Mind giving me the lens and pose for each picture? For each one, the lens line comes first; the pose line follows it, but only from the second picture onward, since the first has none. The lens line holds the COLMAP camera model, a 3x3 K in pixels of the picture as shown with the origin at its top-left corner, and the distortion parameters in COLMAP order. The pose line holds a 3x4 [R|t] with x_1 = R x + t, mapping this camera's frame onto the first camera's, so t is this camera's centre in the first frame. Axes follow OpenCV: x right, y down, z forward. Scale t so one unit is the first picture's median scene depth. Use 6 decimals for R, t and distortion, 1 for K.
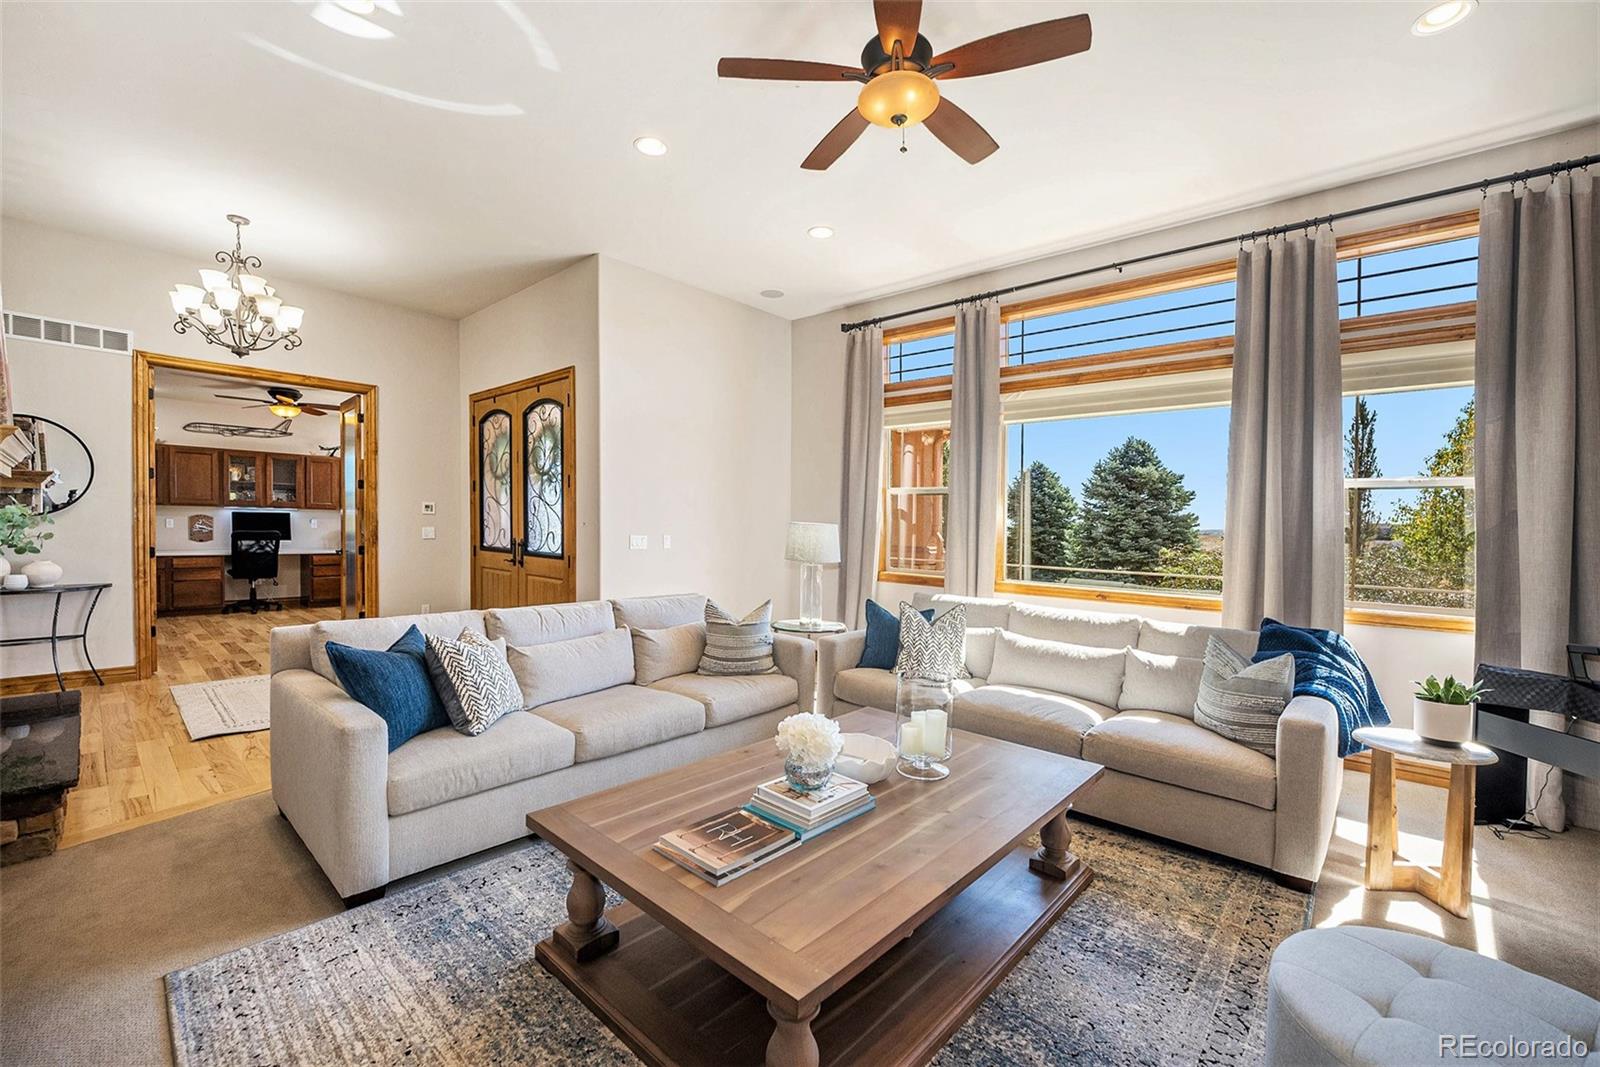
lens RADIAL K [[665.7, 0, 775.5], [0, 665.7, 529.2], [0, 0, 1]] dist [-0.022443, 0.000202]
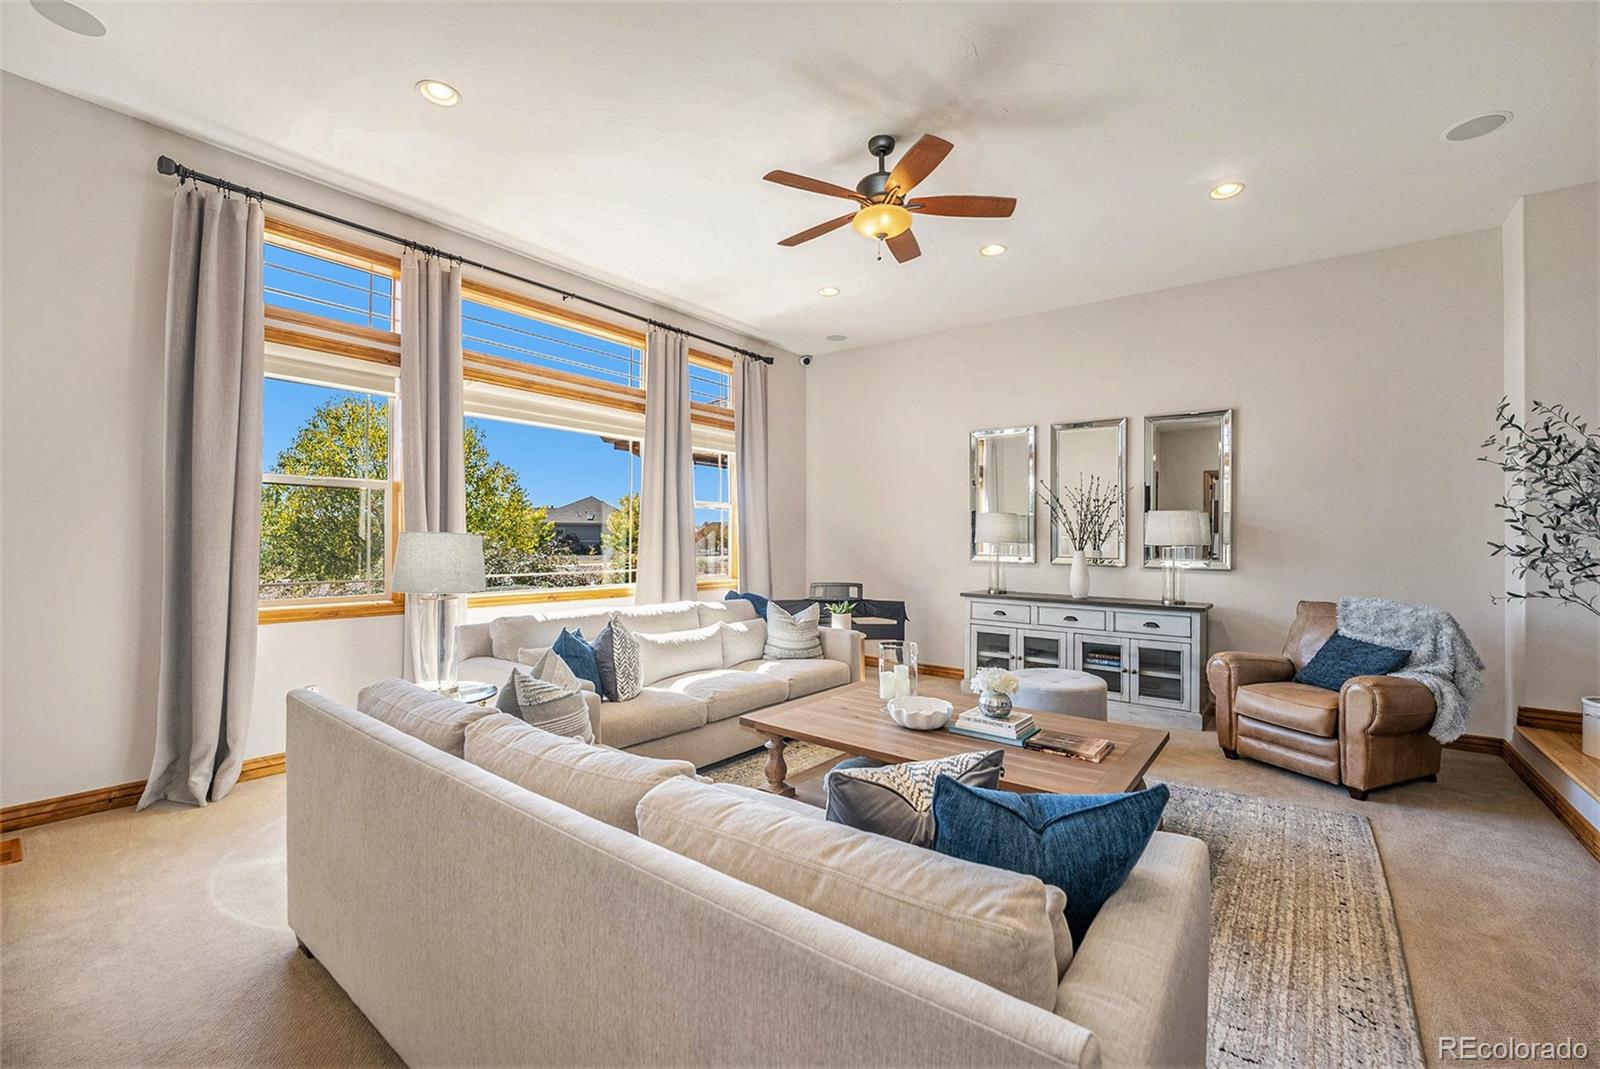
lens RADIAL K [[665.7, 0, 809.4], [0, 665.7, 538.8], [0, 0, 1]] dist [-0.022443, 0.000202]
pose [[-0.111438, -0.025756, 0.993438, -0.691985], [0.002681, 0.999653, 0.026218, -0.024134], [-0.993768, 0.005585, -0.111331, 0.797257]]
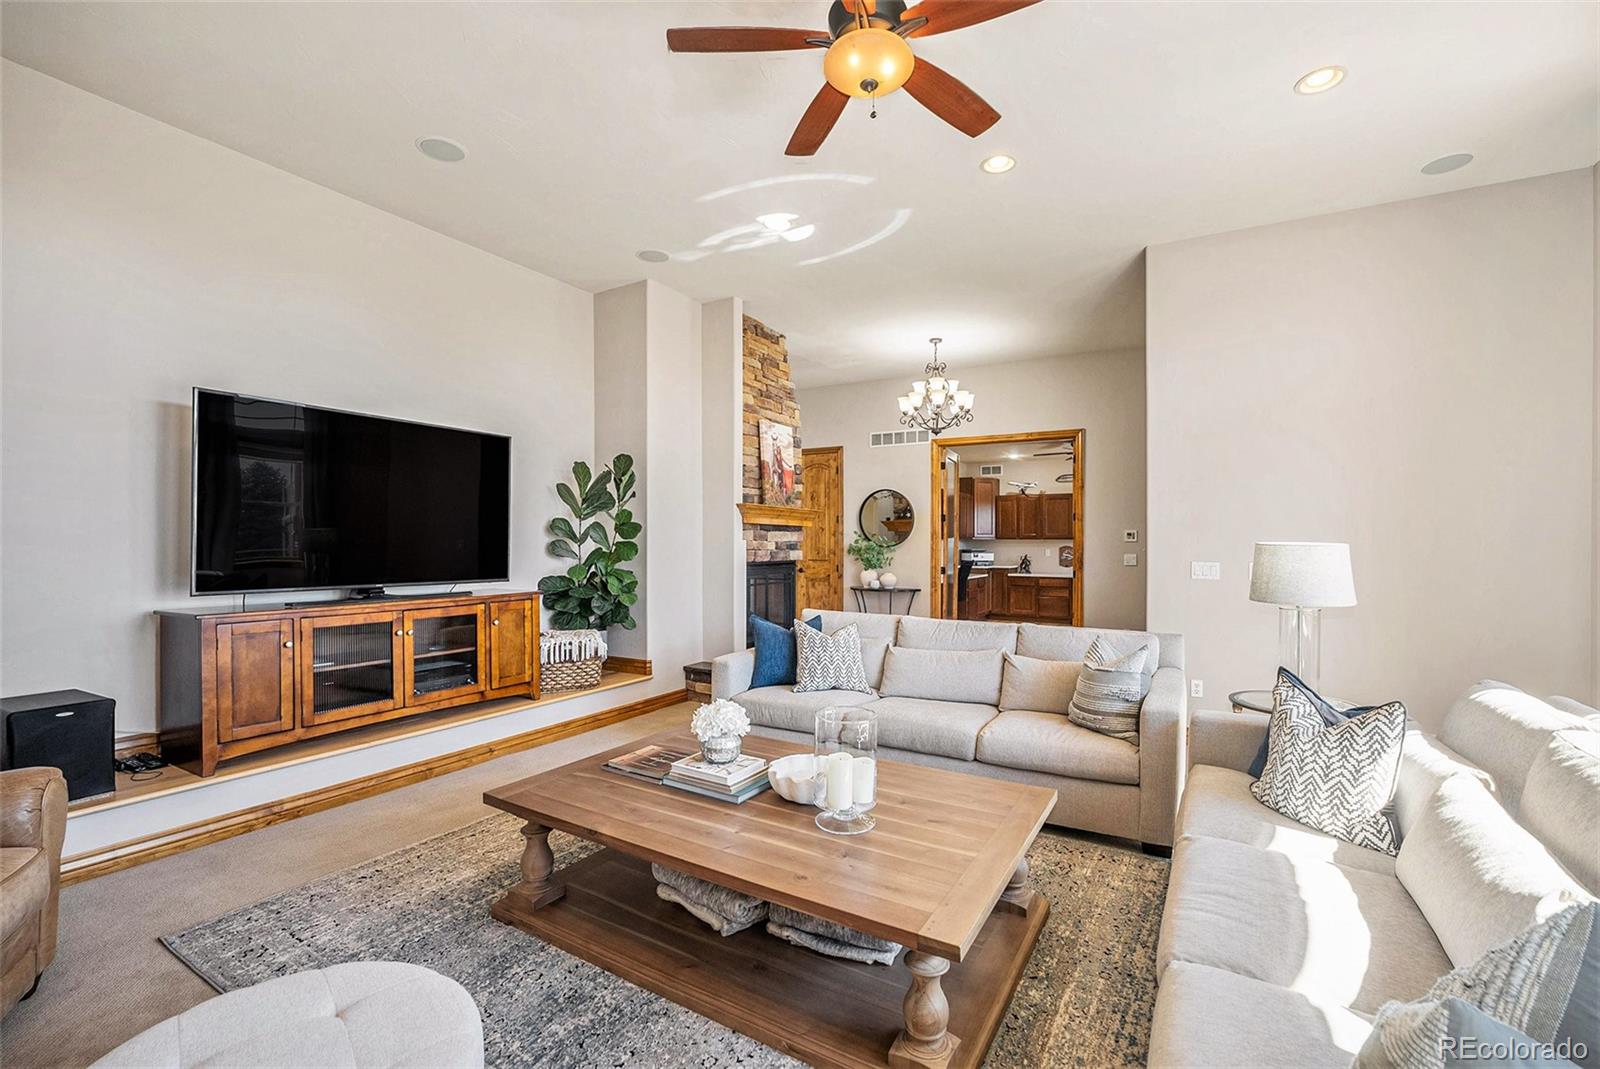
lens RADIAL K [[665.7, 0, 795.0], [0, 665.7, 540.2], [0, 0, 1]] dist [-0.022443, 0.000202]
pose [[0.219858, -0.021860, -0.975287, 0.584899], [-0.013538, 0.999584, -0.025457, 0.012213], [0.975438, 0.018800, 0.219471, 0.411308]]
